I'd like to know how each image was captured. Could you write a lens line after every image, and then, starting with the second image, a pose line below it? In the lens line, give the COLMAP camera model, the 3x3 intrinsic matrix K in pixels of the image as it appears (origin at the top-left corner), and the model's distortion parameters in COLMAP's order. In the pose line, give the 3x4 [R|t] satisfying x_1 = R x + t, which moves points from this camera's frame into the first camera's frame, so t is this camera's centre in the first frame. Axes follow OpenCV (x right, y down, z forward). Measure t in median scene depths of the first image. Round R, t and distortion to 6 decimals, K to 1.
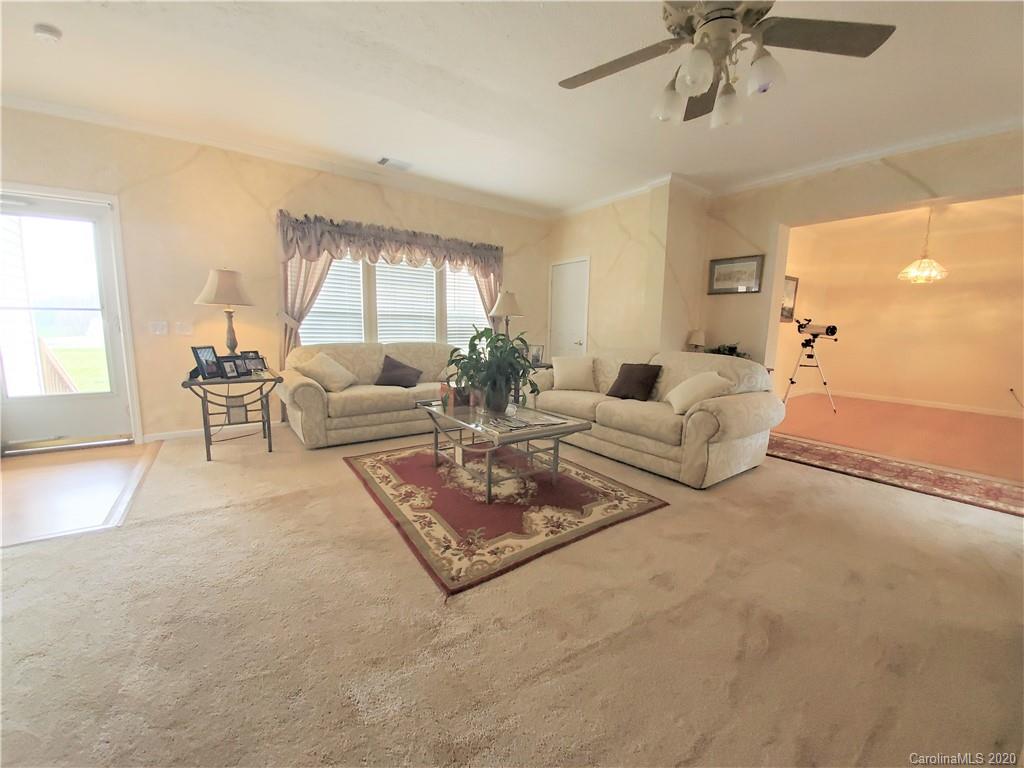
lens RADIAL K [[403.0, 0, 512.0], [0, 403.0, 384.0], [0, 0, 1]] dist [0.019070, -0.018467]
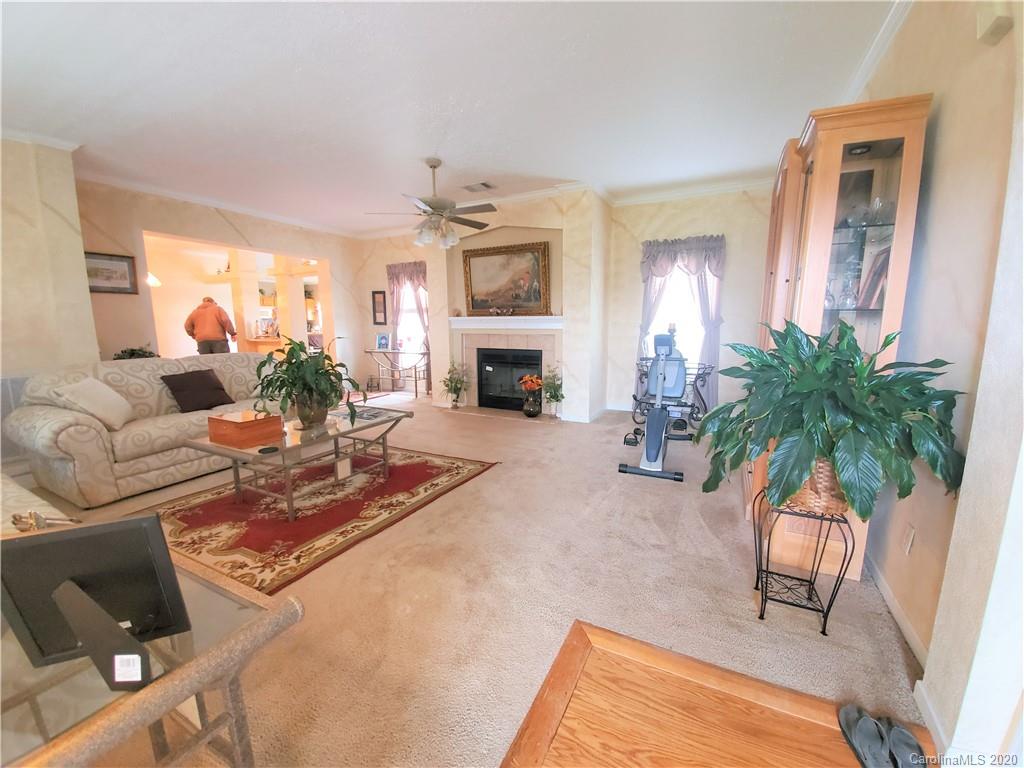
lens RADIAL K [[403.0, 0, 512.0], [0, 403.0, 384.0], [0, 0, 1]] dist [0.019070, -0.018467]
pose [[-0.455776, -0.152724, 0.876894, -1.111878], [0.120386, 0.965540, 0.230735, -0.194395], [-0.881916, 0.210730, -0.421684, 0.976455]]
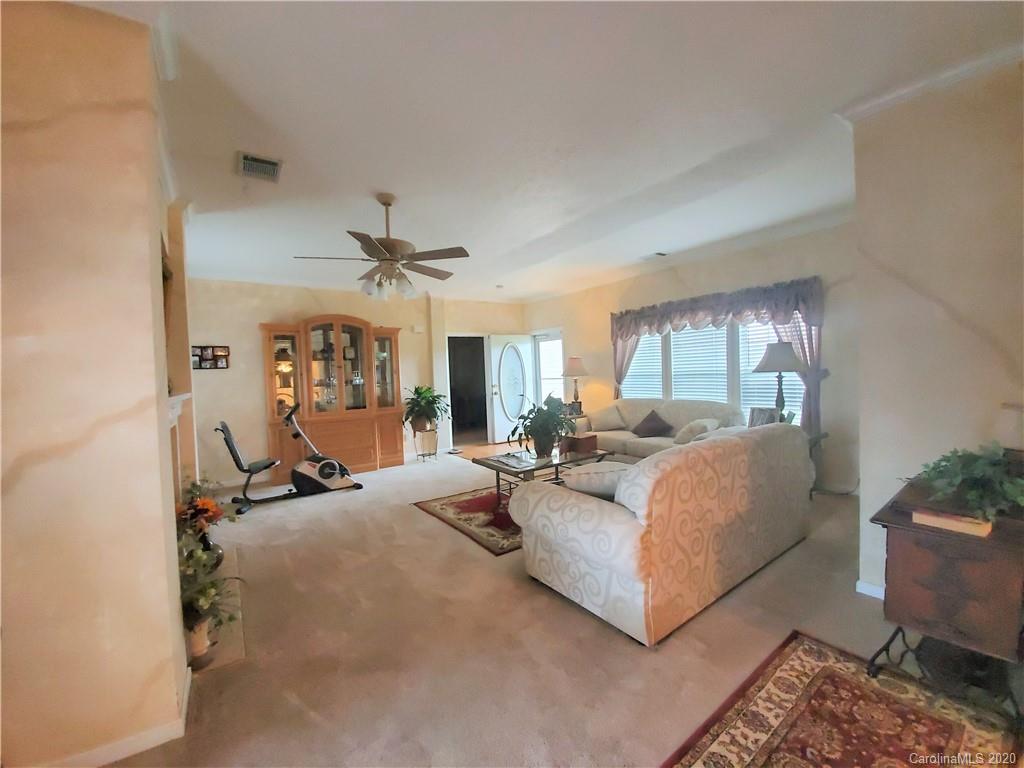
lens RADIAL K [[403.0, 0, 512.0], [0, 403.0, 384.0], [0, 0, 1]] dist [0.019070, -0.018467]
pose [[-0.003475, 0.009674, -0.999947, 1.339709], [-0.102784, 0.994654, 0.009980, -0.176117], [0.994698, 0.102813, -0.002462, 0.875465]]
